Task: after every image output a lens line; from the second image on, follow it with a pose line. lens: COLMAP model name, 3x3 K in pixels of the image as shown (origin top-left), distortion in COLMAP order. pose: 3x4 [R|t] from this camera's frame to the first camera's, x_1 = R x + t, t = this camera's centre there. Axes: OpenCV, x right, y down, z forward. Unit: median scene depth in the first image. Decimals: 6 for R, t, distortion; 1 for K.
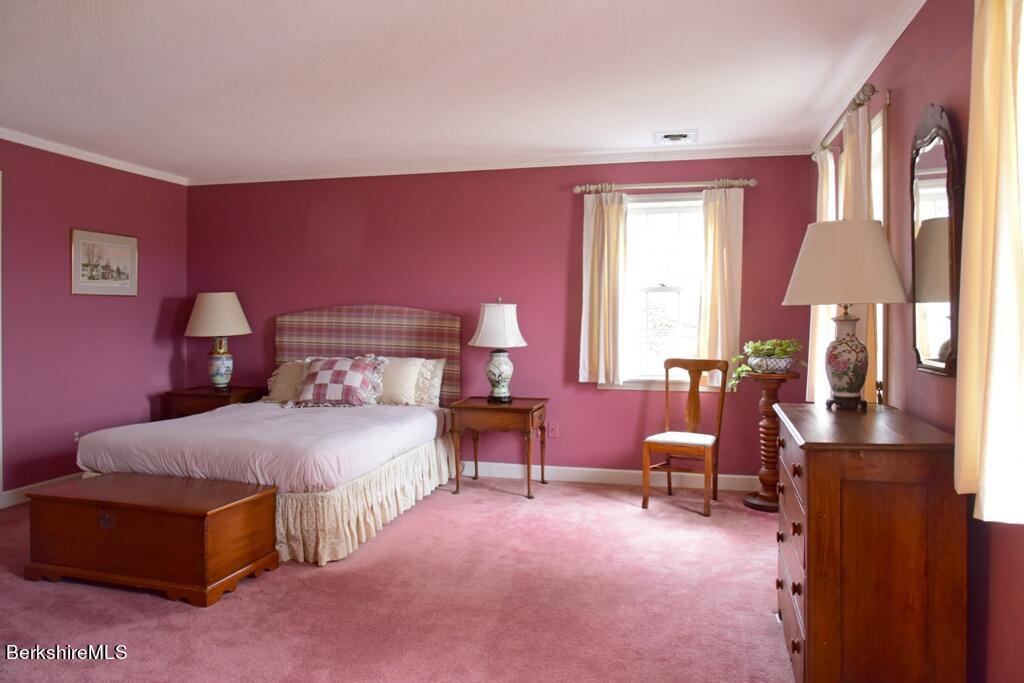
lens RADIAL K [[730.0, 0, 512.5], [0, 730.0, 320.5], [0, 0, 1]] dist [-0.004459, -0.001849]
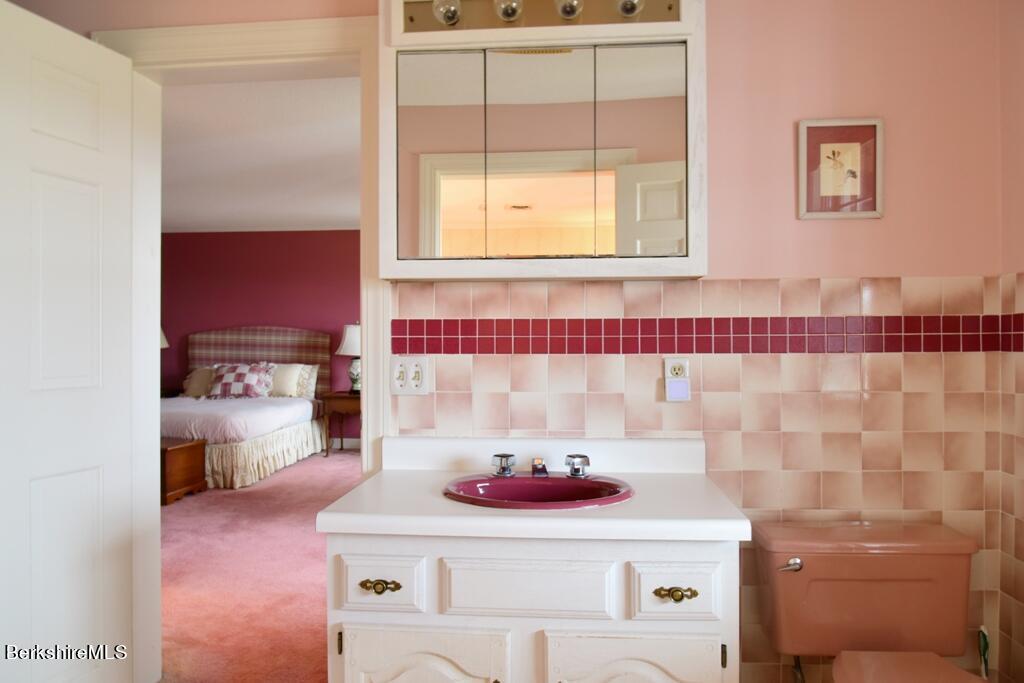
lens RADIAL K [[707.0, 0, 512.0], [0, 707.0, 341.5], [0, 0, 1]] dist [-0.003608, -0.000236]
pose [[0.987071, -0.000393, 0.160282, 0.058593], [0.000844, 0.999996, -0.002743, 0.012527], [-0.160280, 0.002843, 0.987067, -0.417015]]
